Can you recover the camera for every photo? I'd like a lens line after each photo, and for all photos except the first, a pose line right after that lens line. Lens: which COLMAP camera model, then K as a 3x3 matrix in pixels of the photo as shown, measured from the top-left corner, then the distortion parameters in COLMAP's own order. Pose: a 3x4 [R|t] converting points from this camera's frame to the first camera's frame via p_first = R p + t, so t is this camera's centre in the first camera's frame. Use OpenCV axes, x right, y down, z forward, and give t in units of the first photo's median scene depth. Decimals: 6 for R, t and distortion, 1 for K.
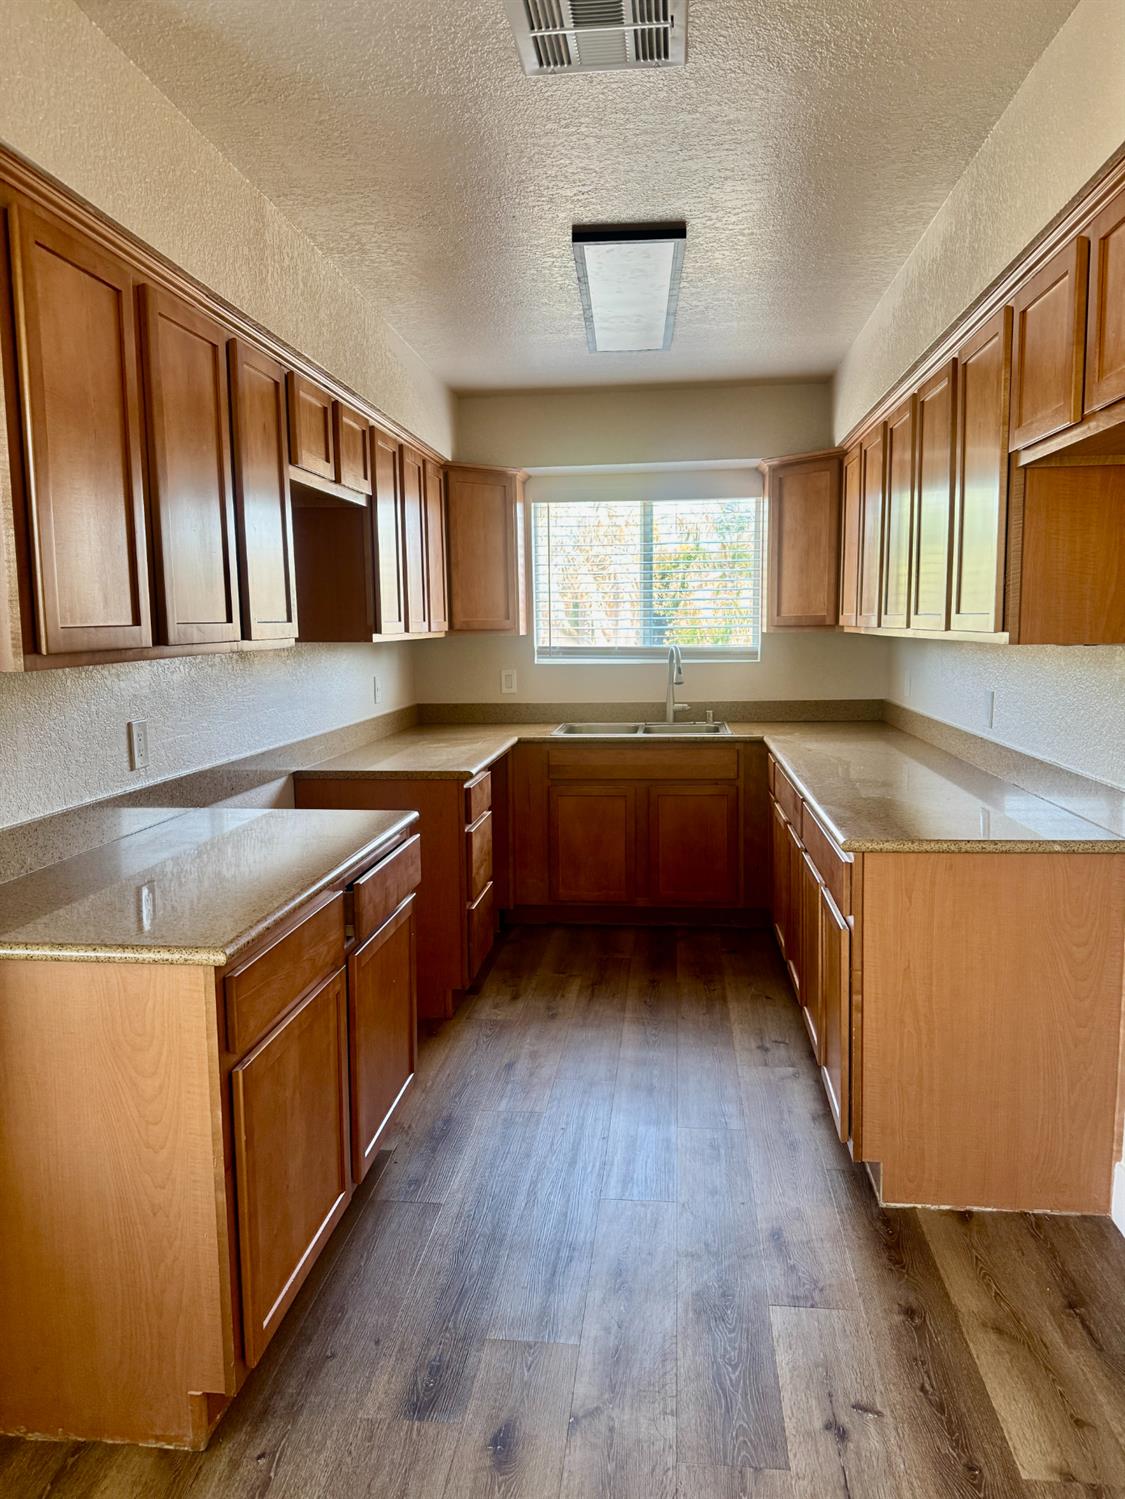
lens RADIAL K [[1072.1, 0, 562.5], [0, 1072.1, 749.5], [0, 0, 1]] dist [0.246115, -0.001521]
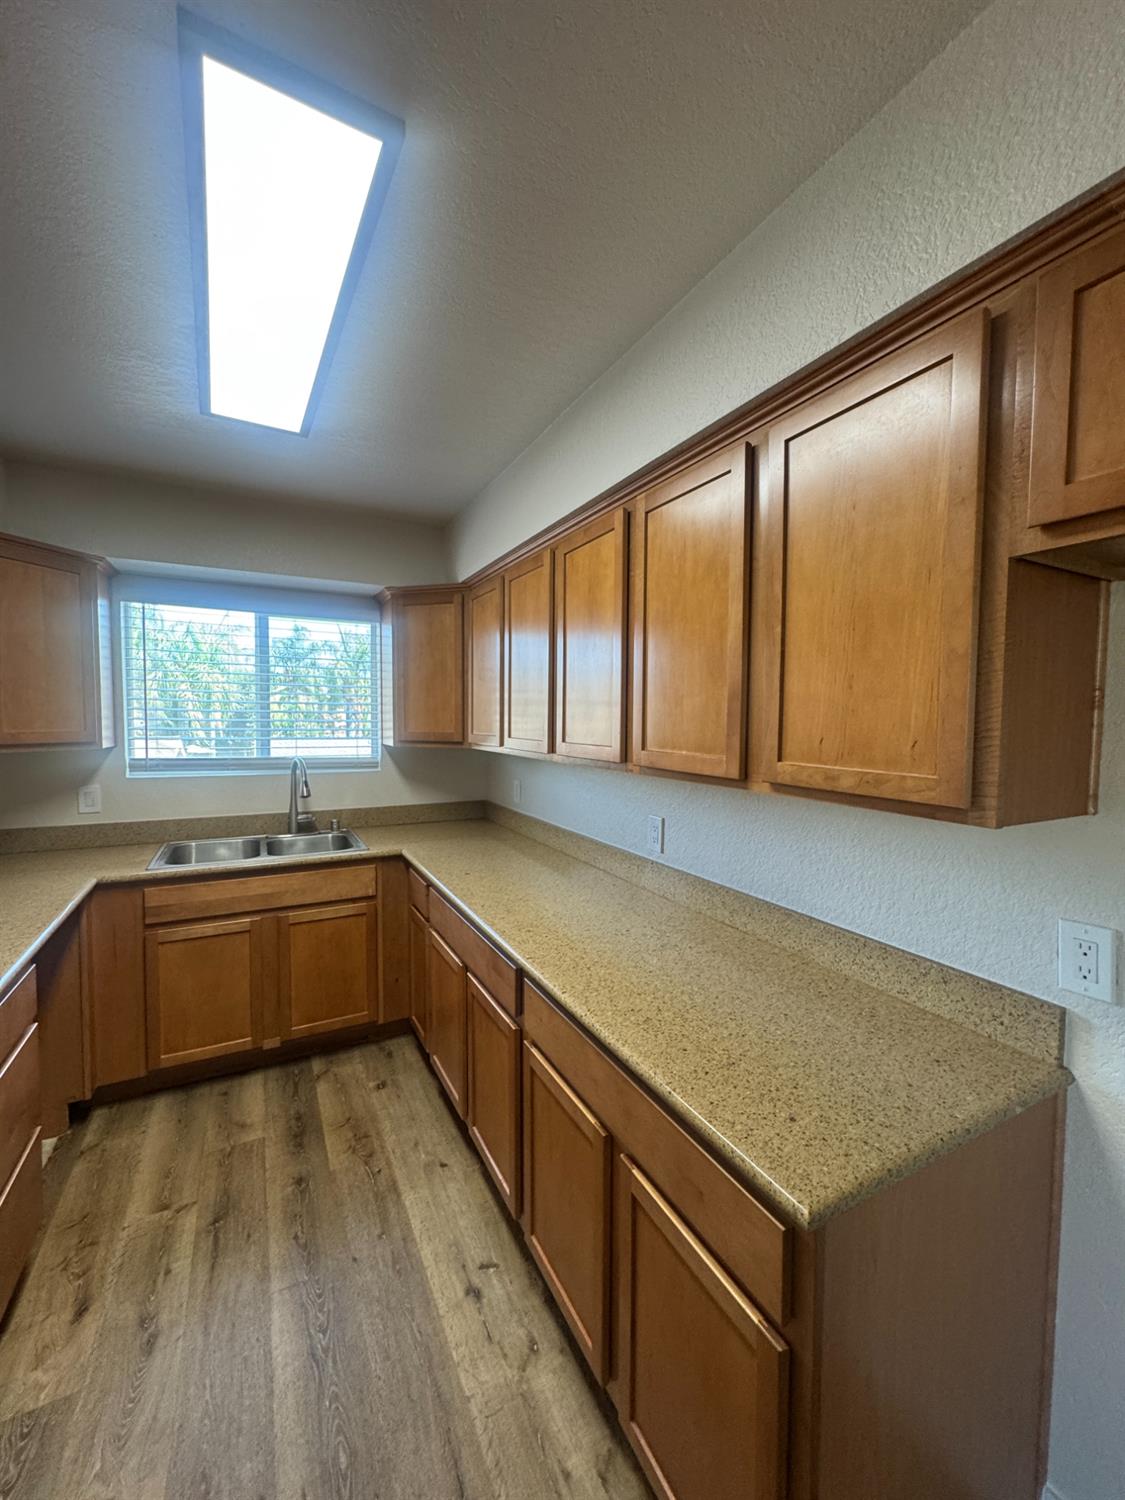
lens RADIAL K [[608.7, 0, 540.1], [0, 608.7, 755.7], [0, 0, 1]] dist [0.029295, -0.000066]
pose [[0.849019, -0.011409, 0.528239, -0.004789], [0.044701, 0.997733, -0.050297, -0.062617], [-0.526468, 0.066316, 0.847605, 0.425807]]
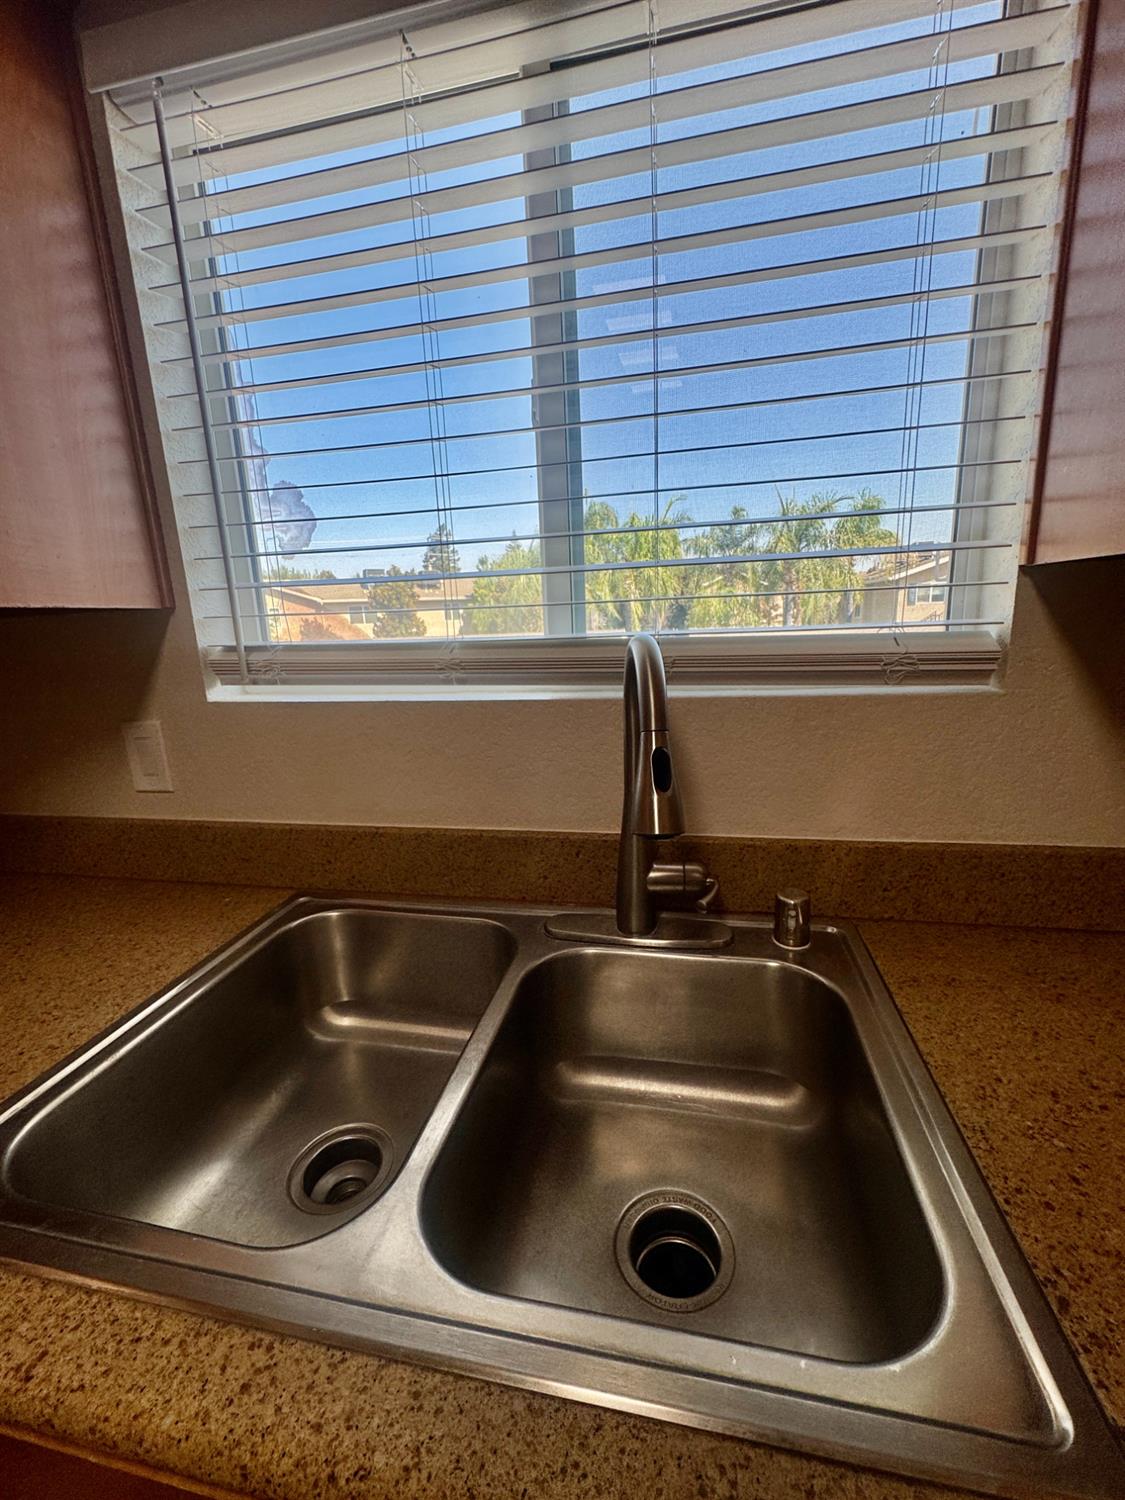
lens RADIAL K [[596.2, 0, 562.5], [0, 596.2, 750.0], [0, 0, 1]] dist [-0.002540, -0.000283]
pose [[0.994784, -0.014197, -0.101013, 0.106572], [0.023949, 0.995094, 0.095991, -0.088822], [0.099155, -0.097909, 0.990243, 0.925346]]
